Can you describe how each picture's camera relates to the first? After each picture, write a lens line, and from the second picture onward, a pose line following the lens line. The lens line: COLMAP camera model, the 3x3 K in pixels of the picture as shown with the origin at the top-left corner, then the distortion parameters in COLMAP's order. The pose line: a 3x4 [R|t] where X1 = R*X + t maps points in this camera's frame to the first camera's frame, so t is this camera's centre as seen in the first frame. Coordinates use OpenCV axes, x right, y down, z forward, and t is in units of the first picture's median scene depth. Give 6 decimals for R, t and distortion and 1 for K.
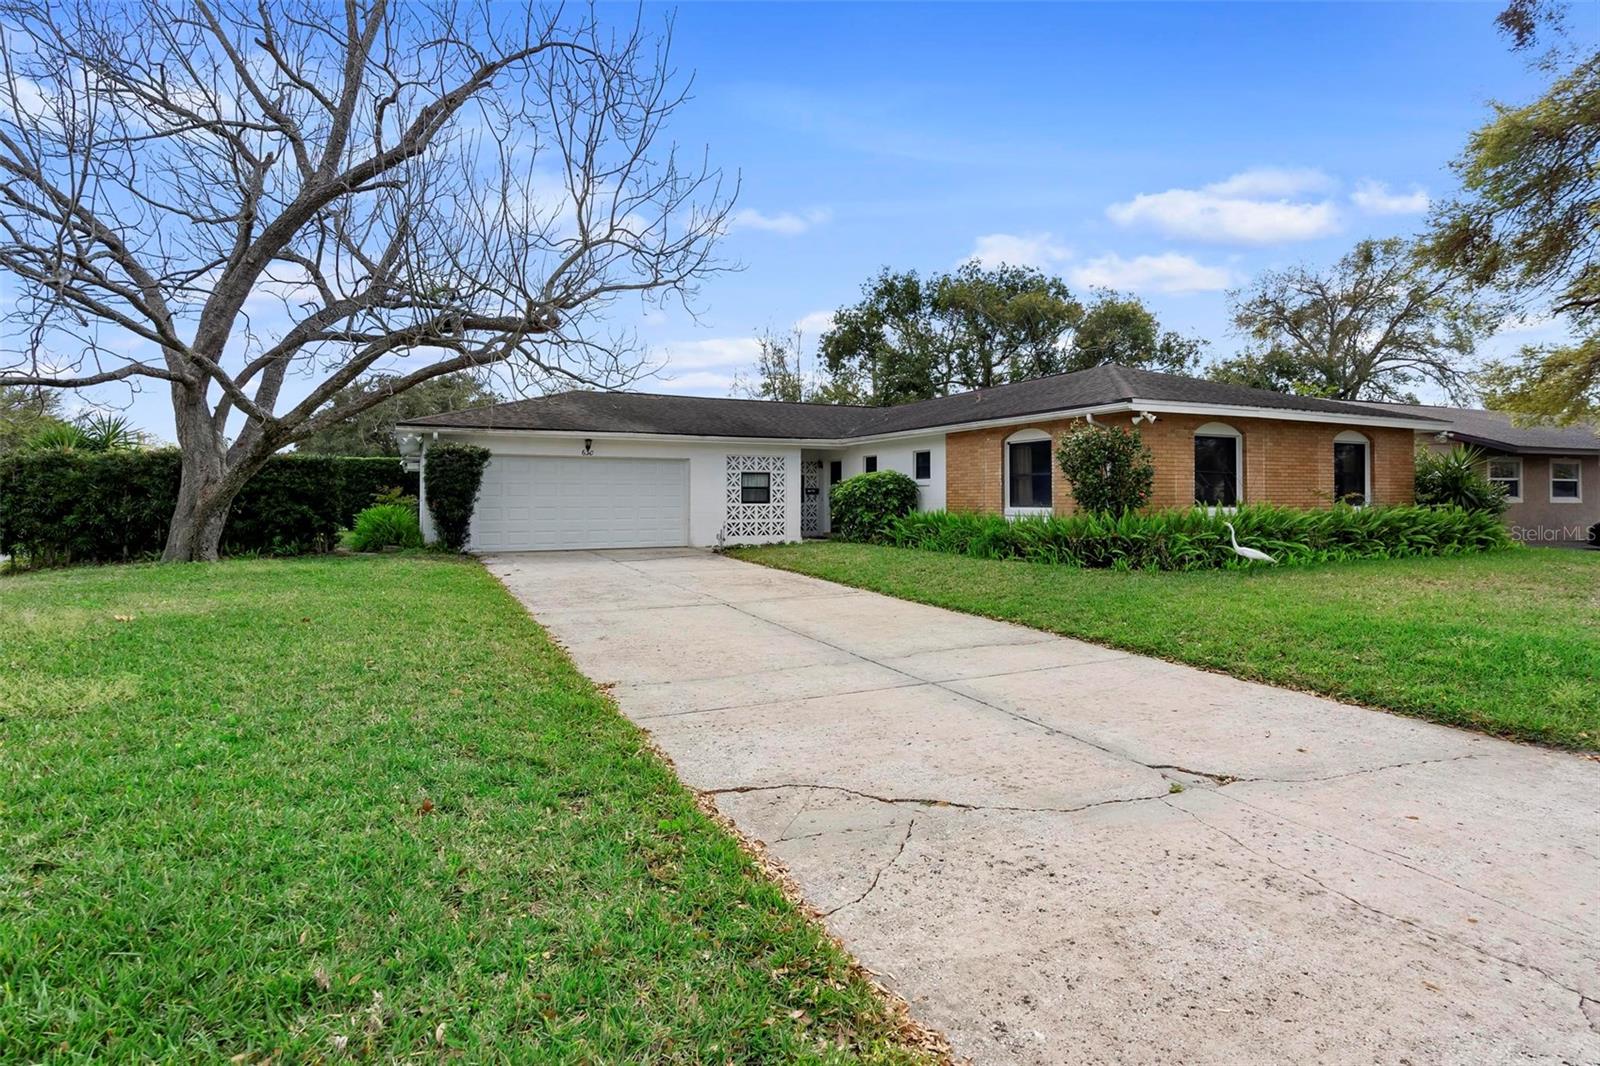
lens RADIAL K [[787.0, 0, 801.3], [0, 787.0, 492.6], [0, 0, 1]] dist [-0.016607, 0.000166]
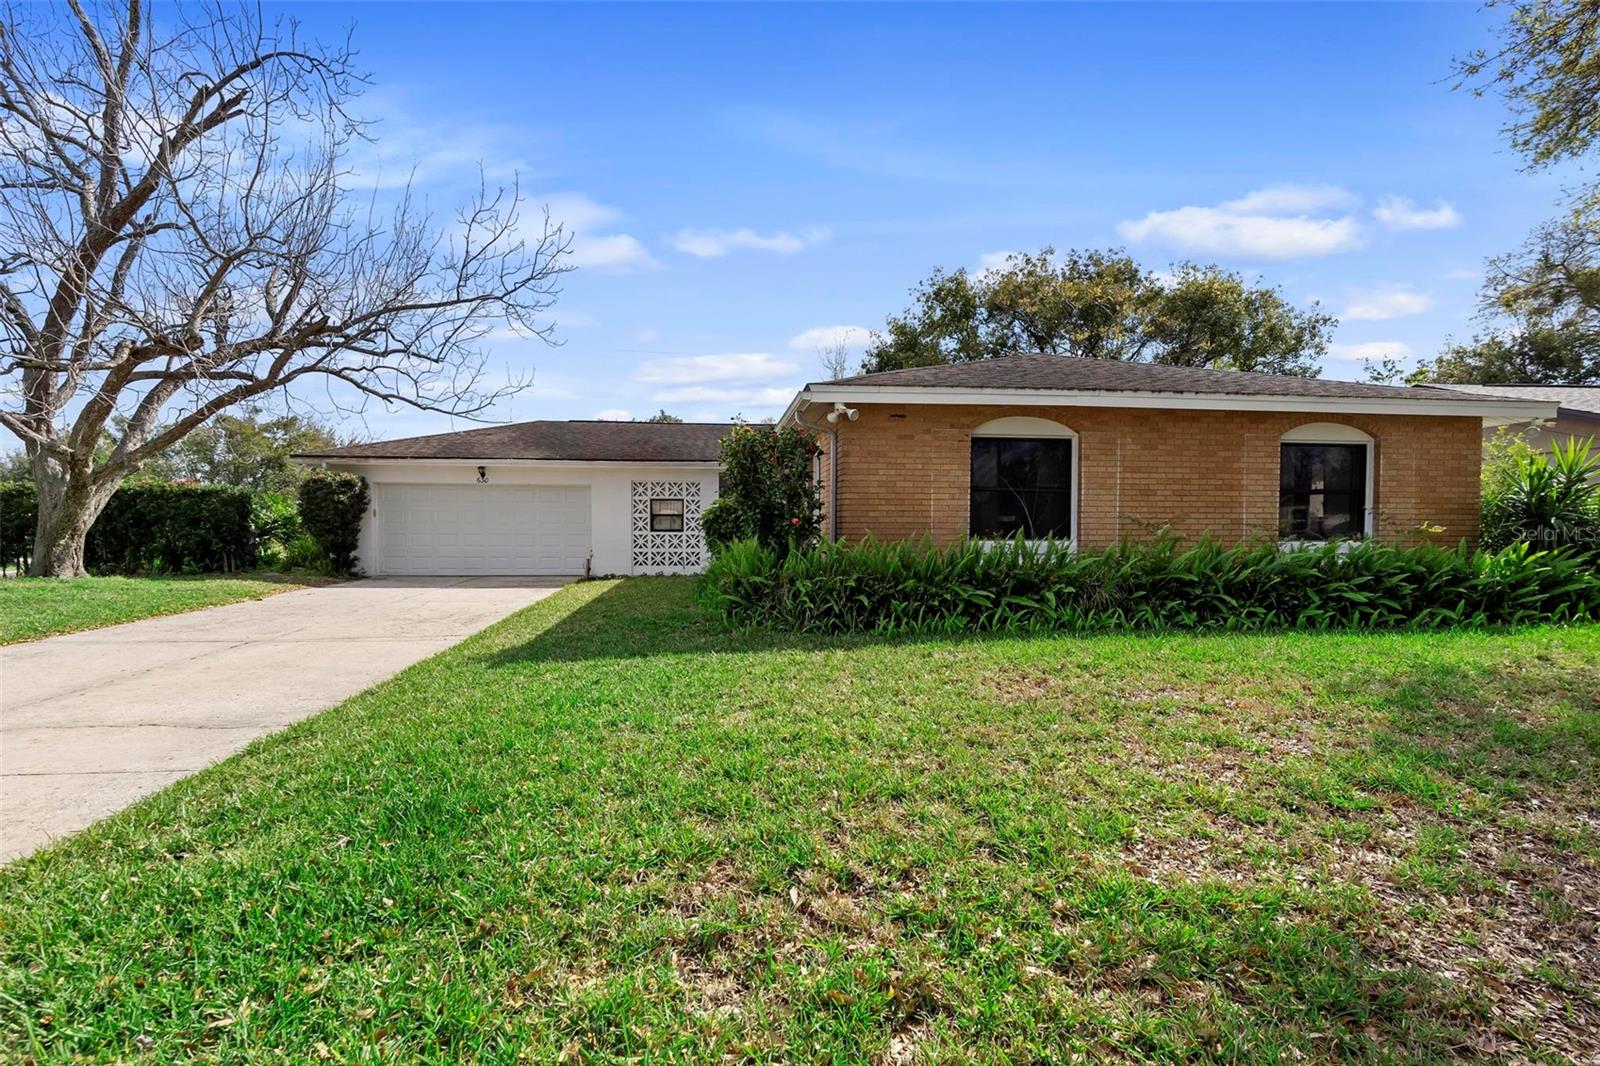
lens RADIAL K [[732.1, 0, 800.6], [0, 732.1, 527.1], [0, 0, 1]] dist [-0.003865, -0.000036]
pose [[0.935103, 0.005920, -0.354328, 0.408869], [-0.004050, 0.999974, 0.006017, 0.002060], [0.354354, -0.004191, 0.935102, 0.240213]]
